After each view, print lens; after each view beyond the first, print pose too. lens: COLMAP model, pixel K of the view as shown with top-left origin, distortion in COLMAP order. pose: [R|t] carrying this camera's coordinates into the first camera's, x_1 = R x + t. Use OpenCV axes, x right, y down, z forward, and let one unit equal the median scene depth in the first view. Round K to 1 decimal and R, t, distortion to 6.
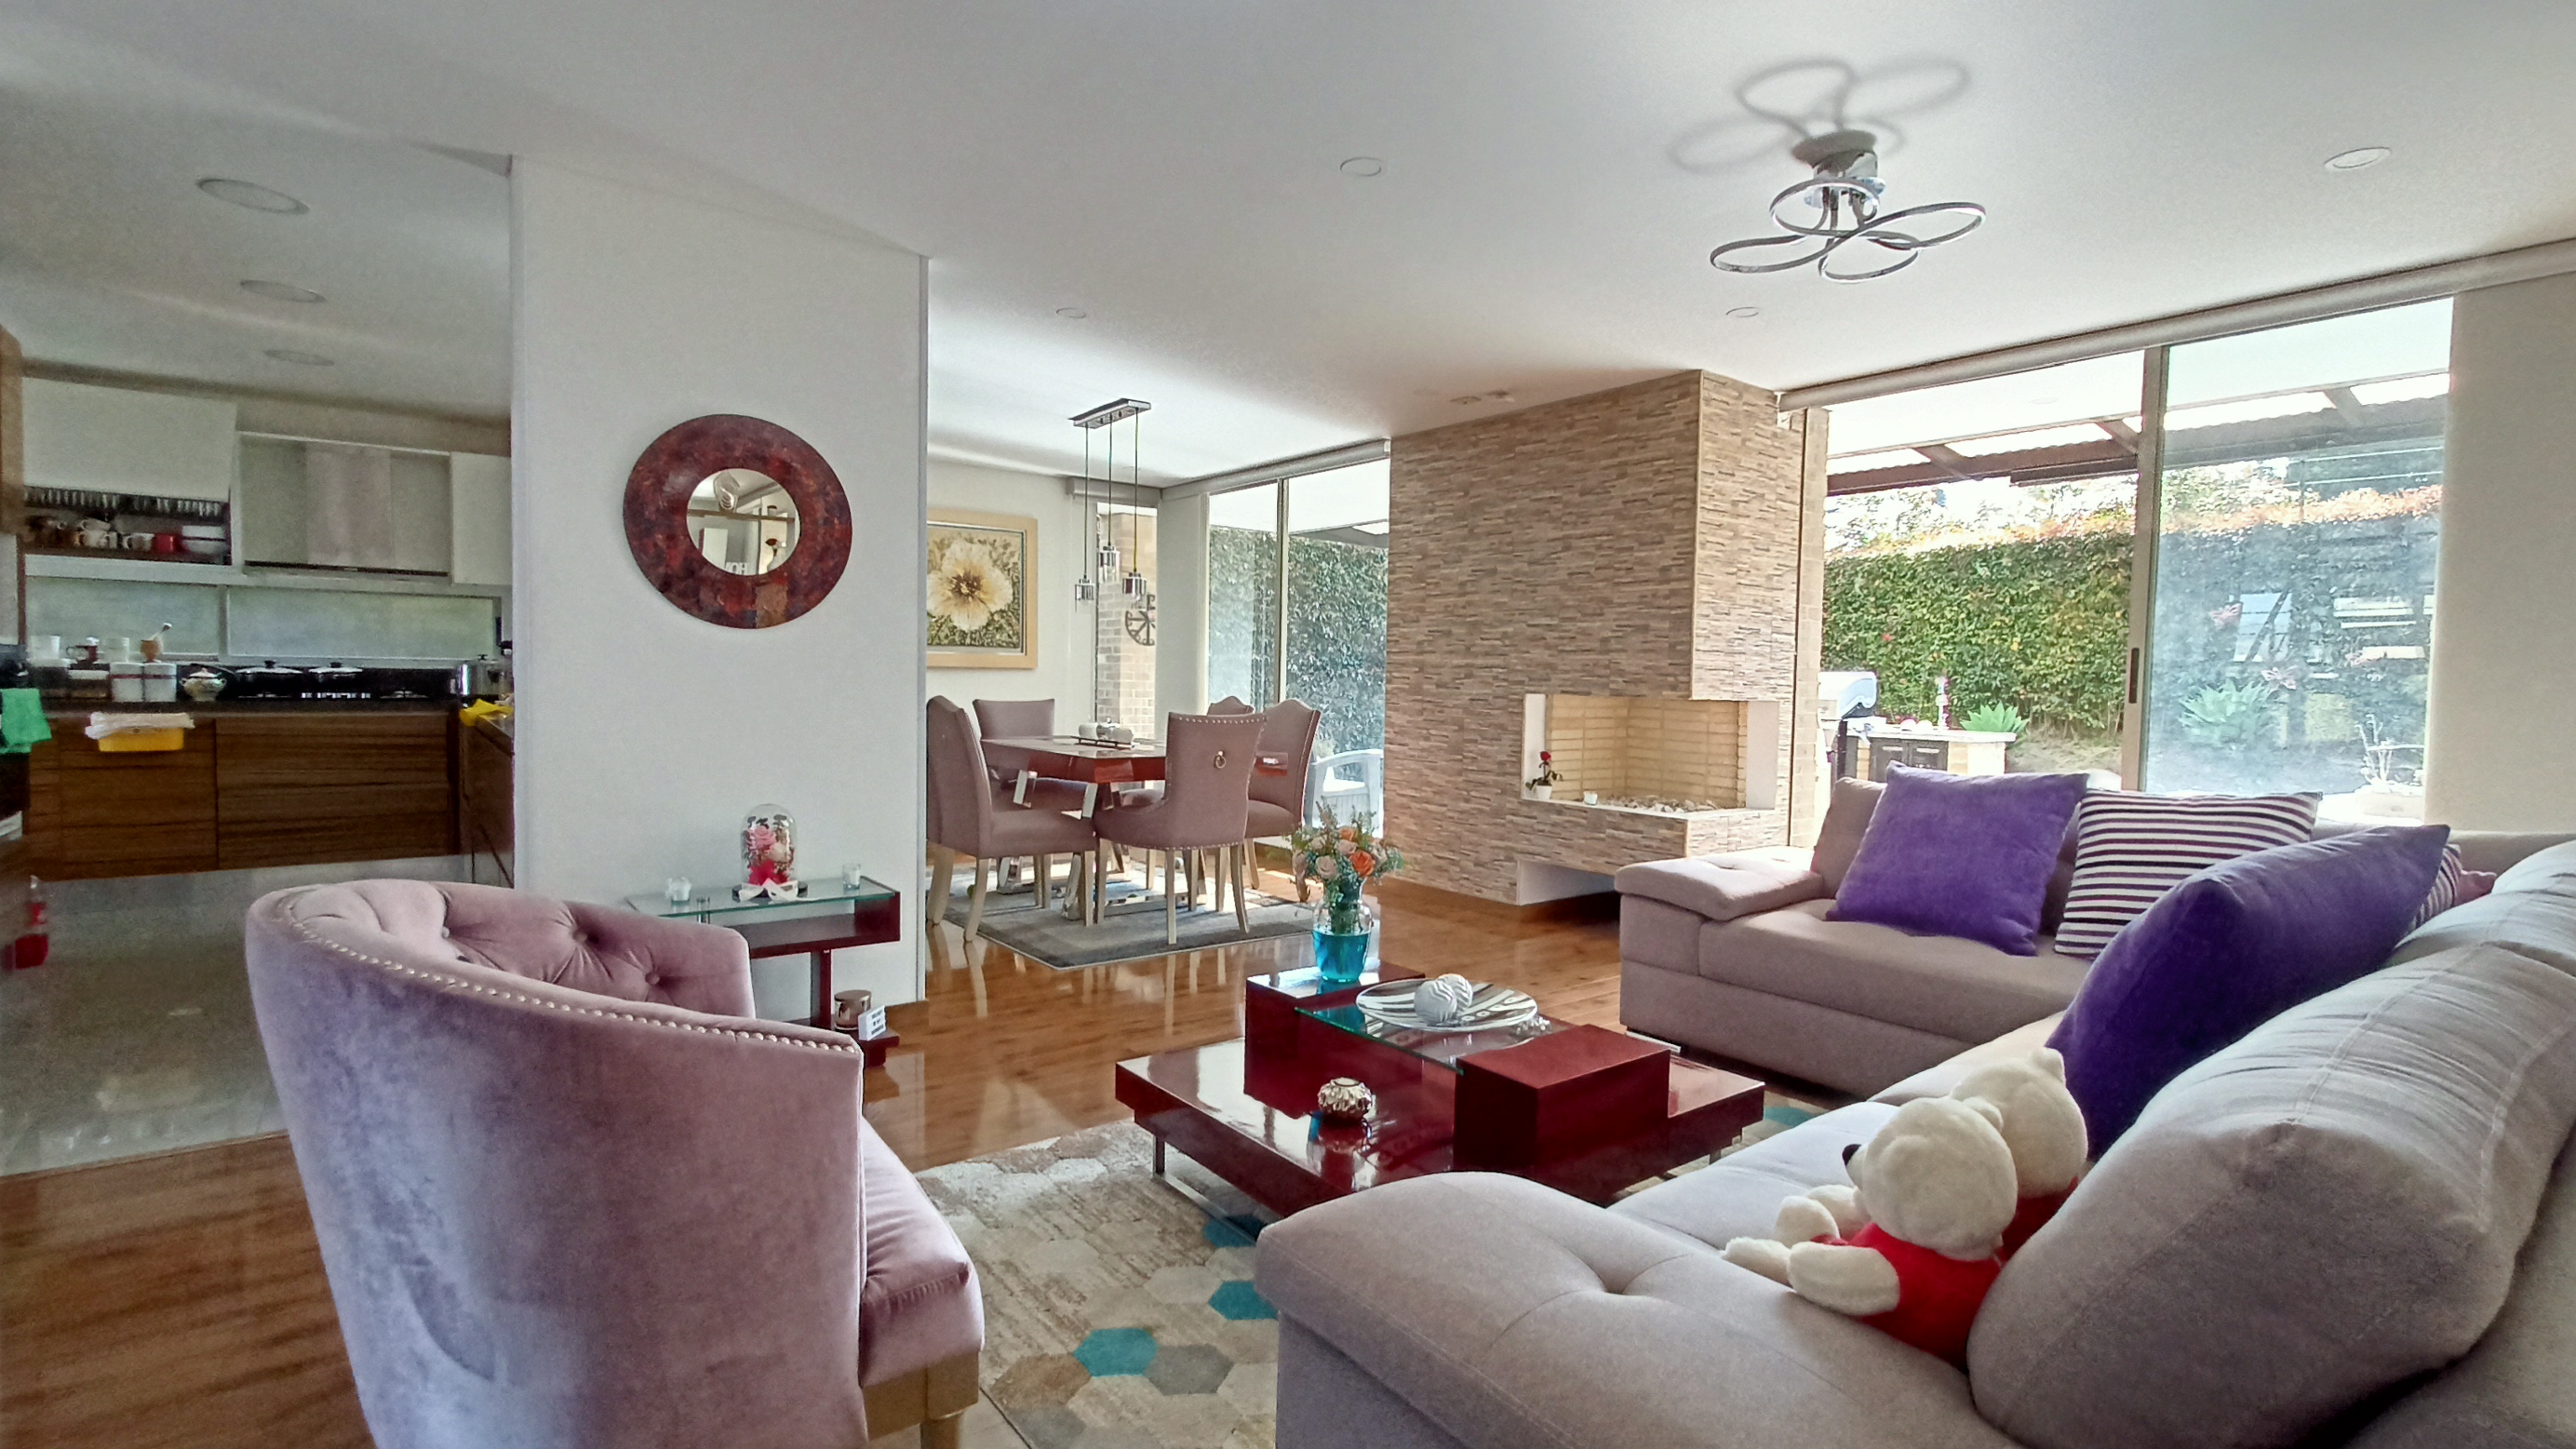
lens RADIAL K [[1184.9, 0, 1292.7], [0, 1184.9, 734.0], [0, 0, 1]] dist [0.003483, 0.000295]
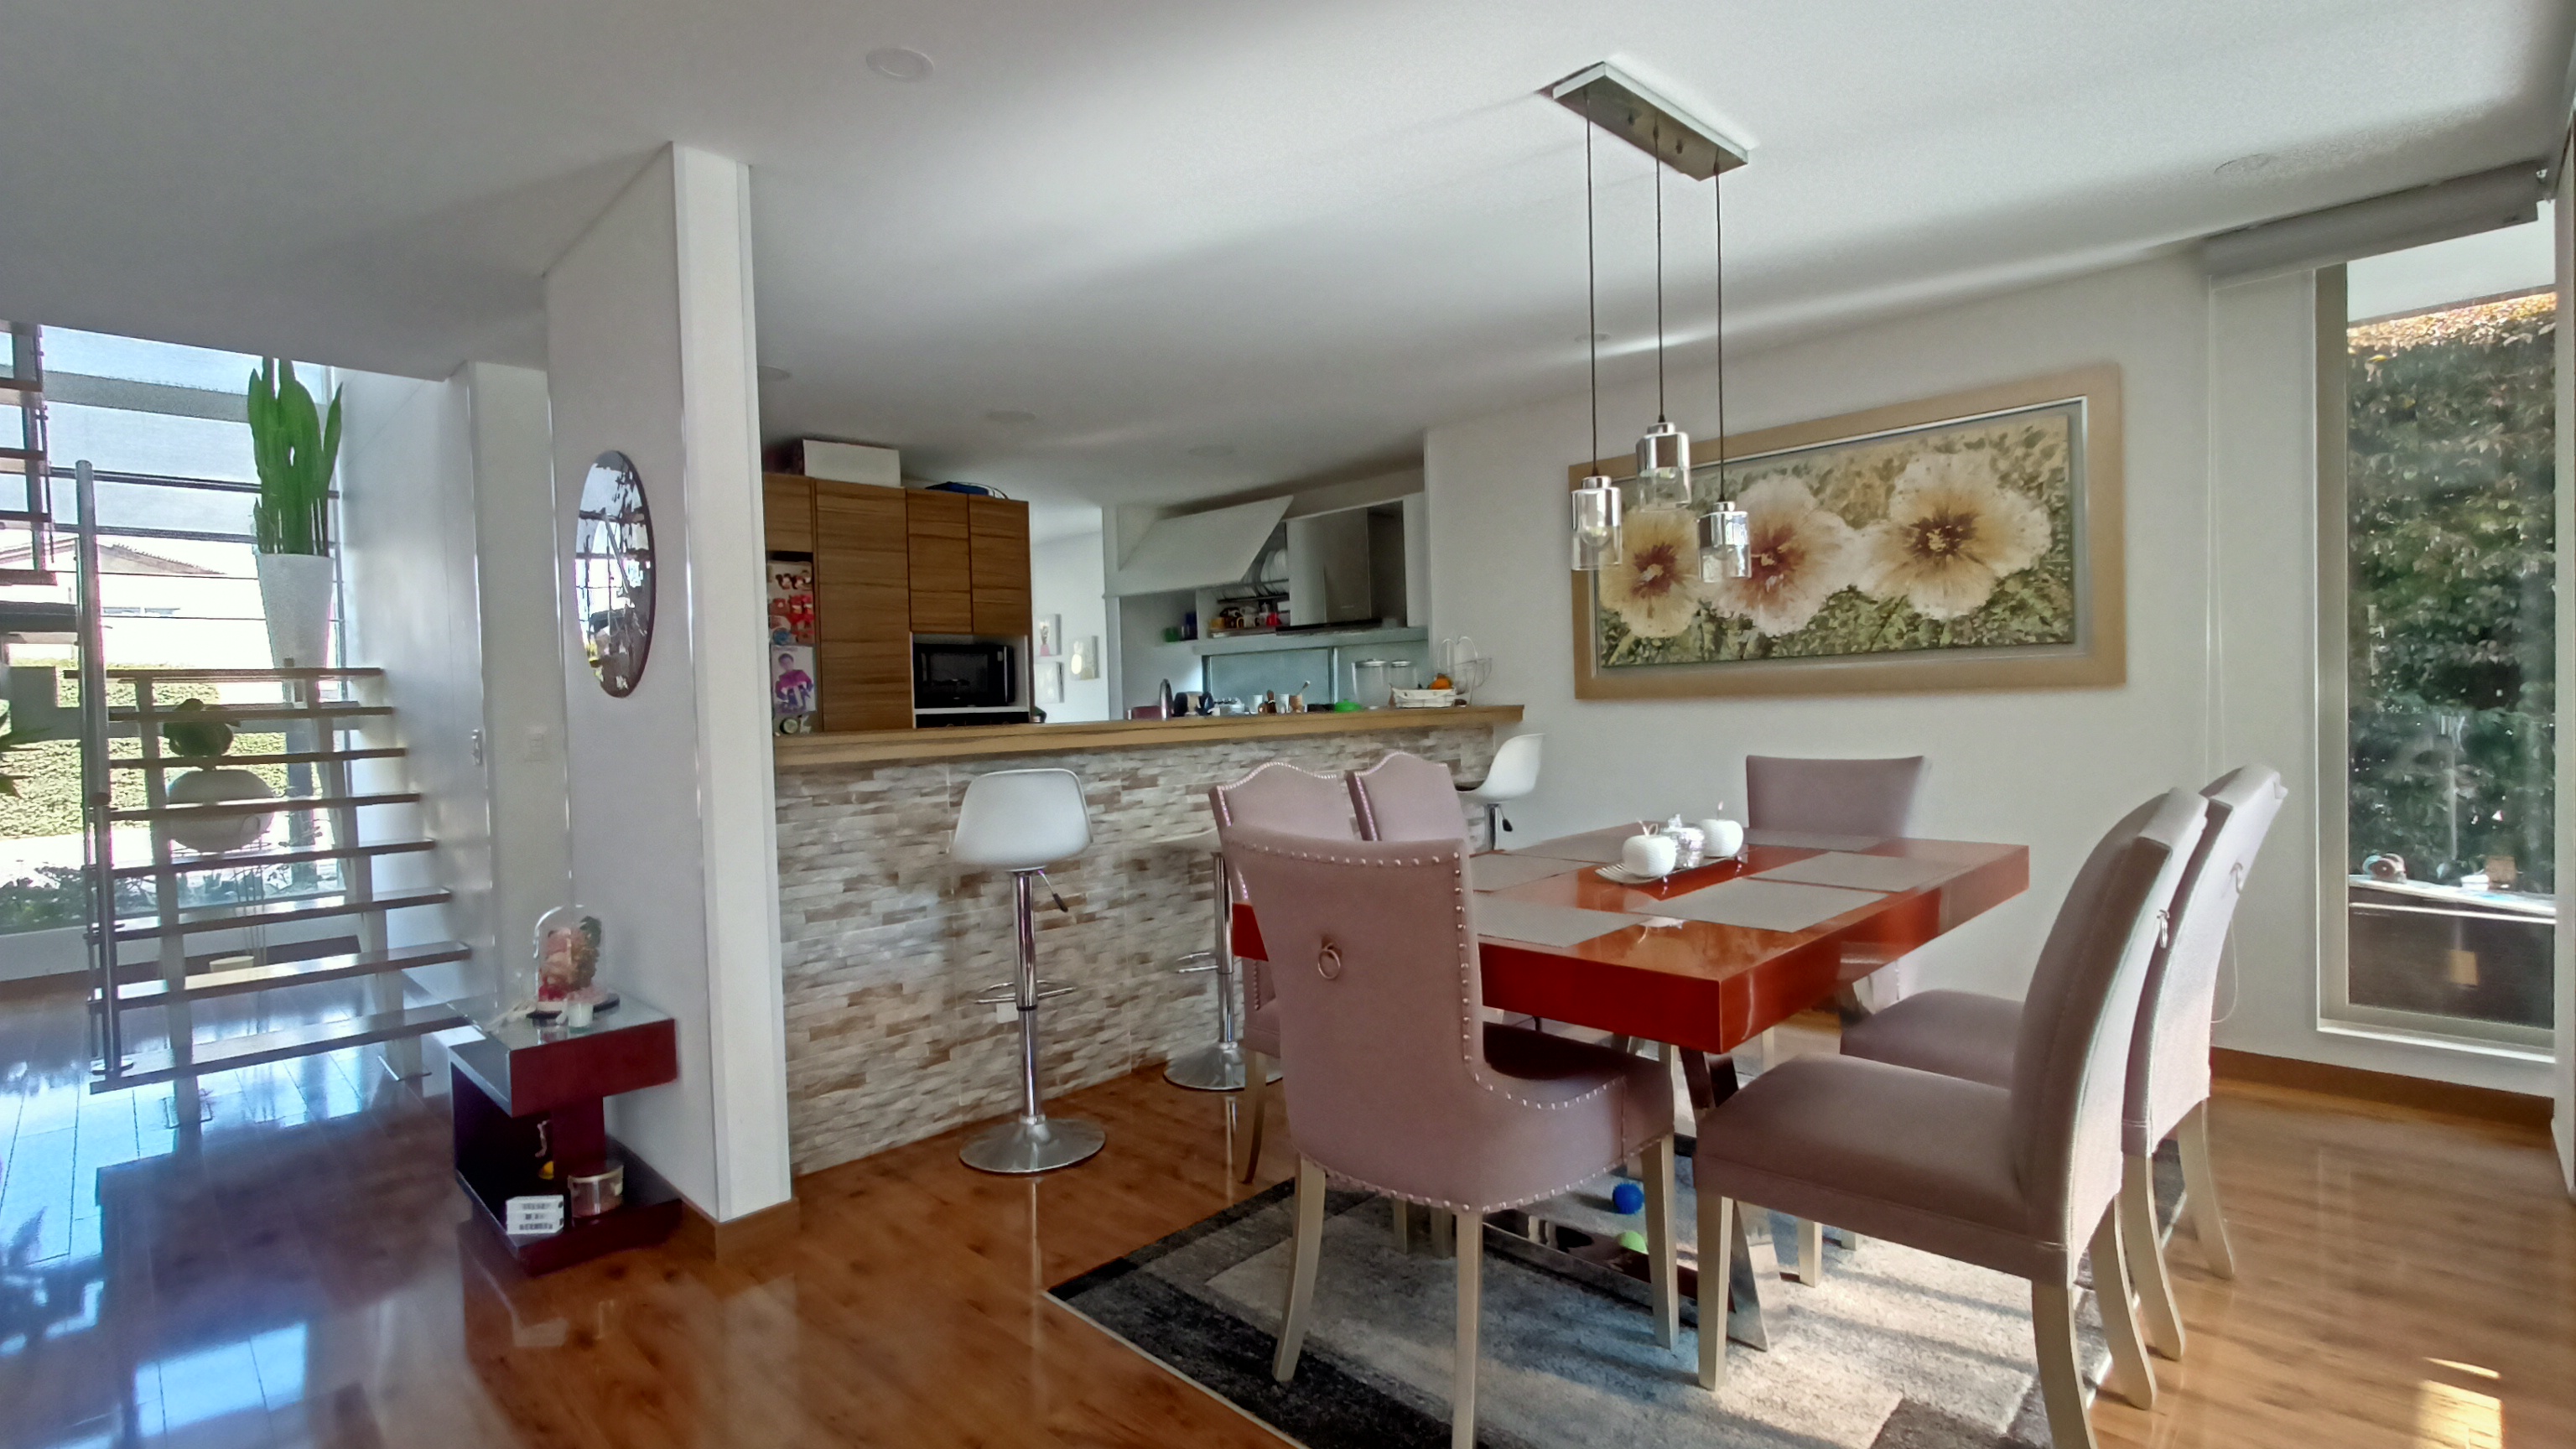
lens RADIAL K [[1169.5, 0, 1299.4], [0, 1169.5, 727.4], [0, 0, 1]] dist [0.000301, 0.000219]
pose [[0.130030, -0.000726, -0.991510, 0.266498], [-0.017715, 0.999838, -0.003056, -0.041953], [0.991352, 0.017962, 0.129996, 0.837930]]
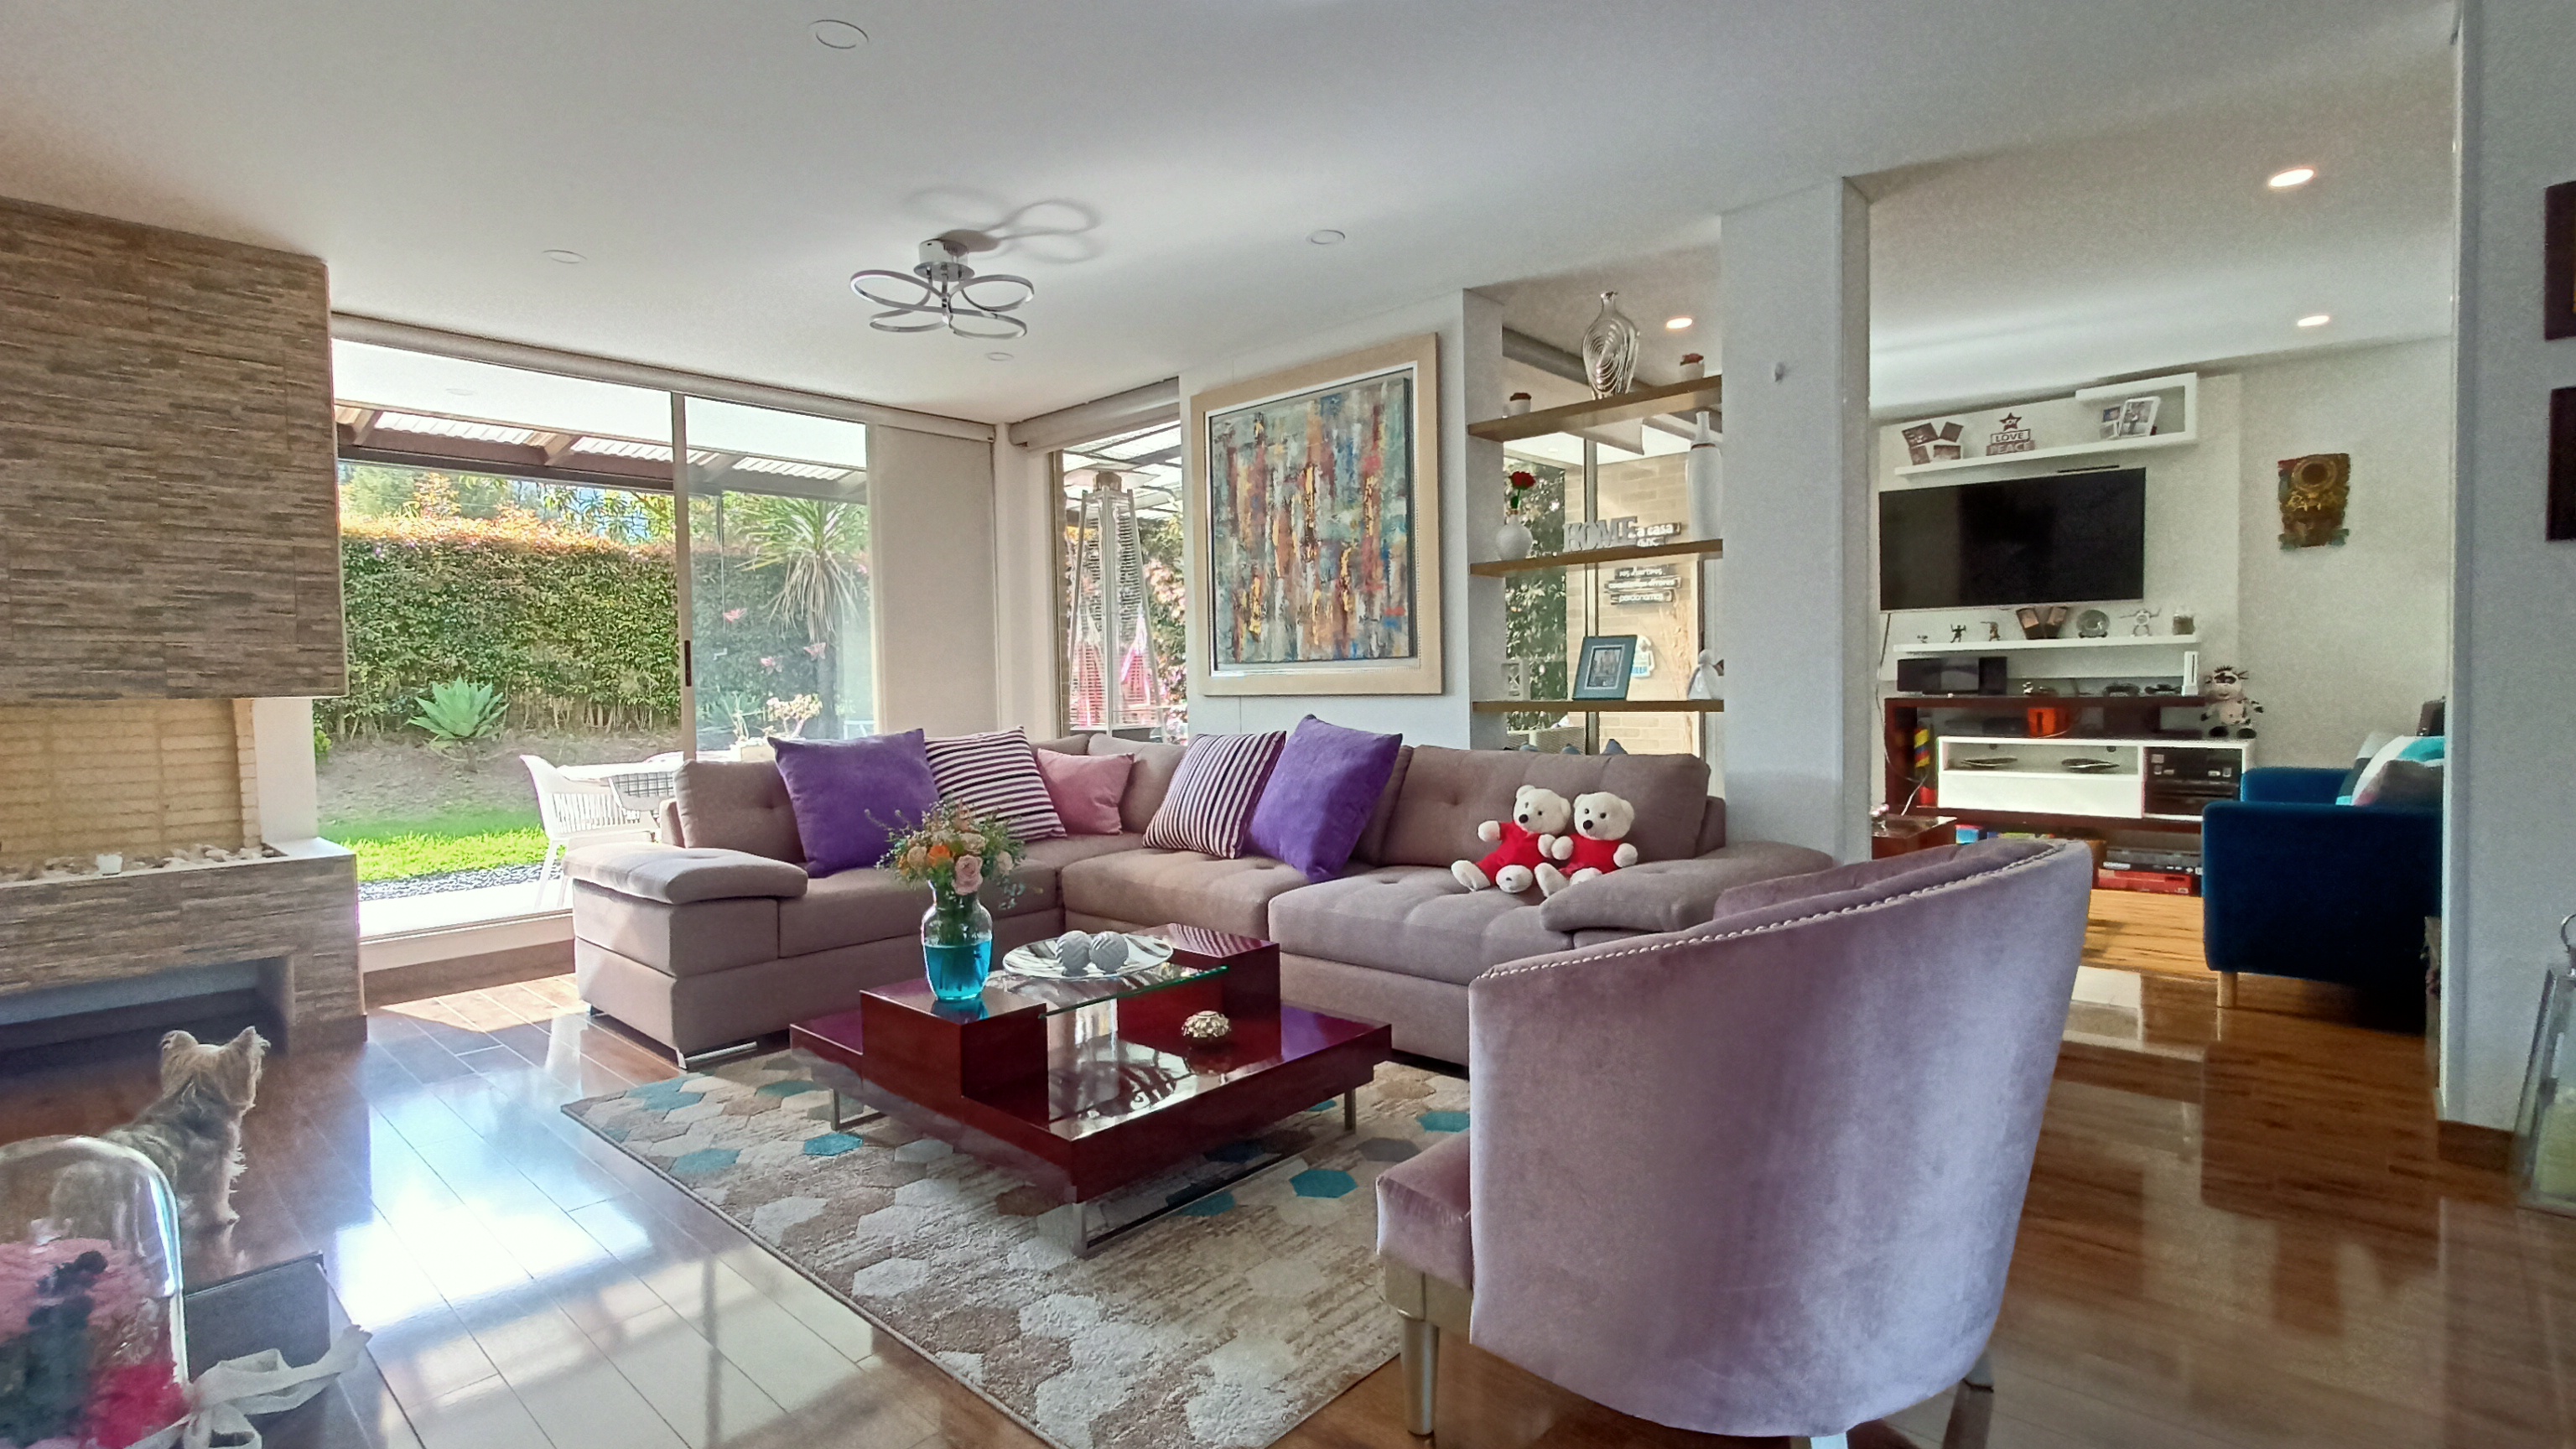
lens RADIAL K [[1169.5, 0, 1299.4], [0, 1169.5, 727.4], [0, 0, 1]] dist [0.000301, 0.000219]
pose [[-0.183777, -0.052200, 0.981581, -0.438837], [0.062879, 0.995919, 0.064735, -0.017035], [-0.980955, 0.073618, -0.179745, 0.462653]]
